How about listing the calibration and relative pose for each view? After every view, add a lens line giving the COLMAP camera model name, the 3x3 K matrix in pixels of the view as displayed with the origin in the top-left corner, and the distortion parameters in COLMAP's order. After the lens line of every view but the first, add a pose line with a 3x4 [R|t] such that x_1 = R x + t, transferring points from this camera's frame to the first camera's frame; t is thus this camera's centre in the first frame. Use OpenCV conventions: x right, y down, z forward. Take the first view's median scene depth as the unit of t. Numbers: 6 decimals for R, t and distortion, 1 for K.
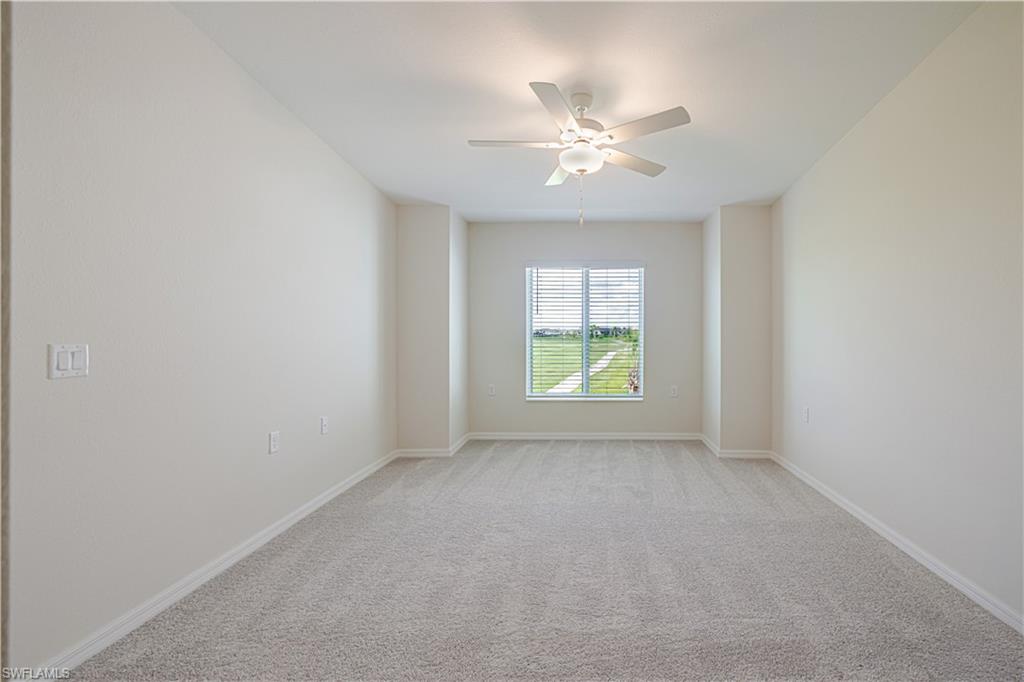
lens RADIAL K [[431.1, 0, 512.0], [0, 431.1, 338.9], [0, 0, 1]] dist [0.002634, 0.000414]
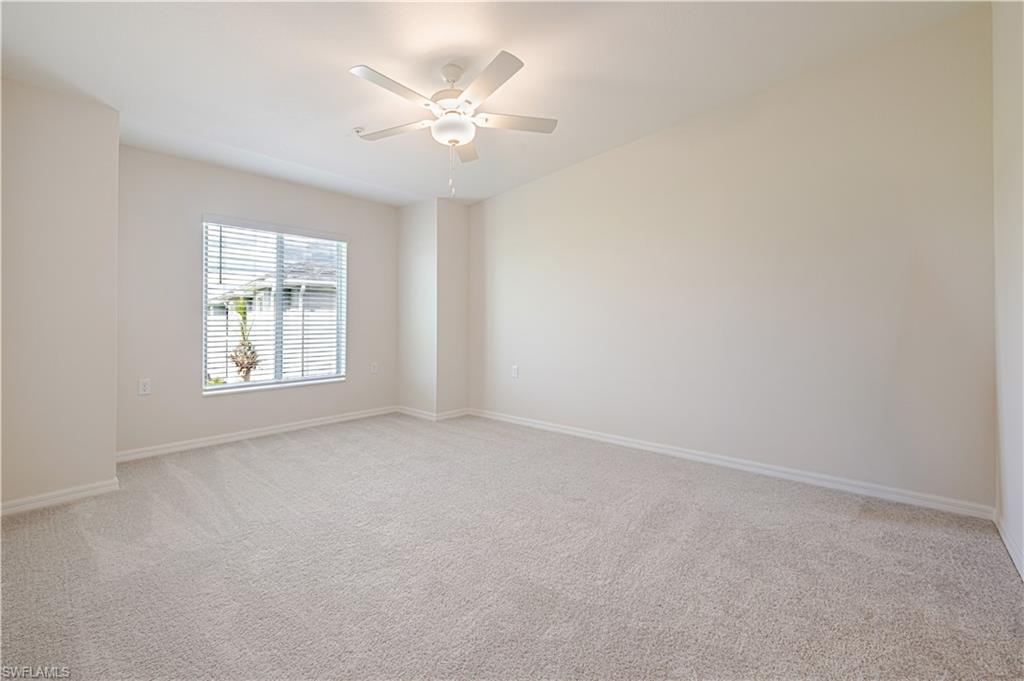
lens RADIAL K [[433.9, 0, 515.6], [0, 433.9, 316.8], [0, 0, 1]] dist [0.001735, 0.000172]
pose [[0.661691, 0.005484, 0.749757, -0.227287], [0.003143, 0.999944, -0.010088, 0.016343], [-0.749770, 0.009032, 0.661636, 0.095416]]
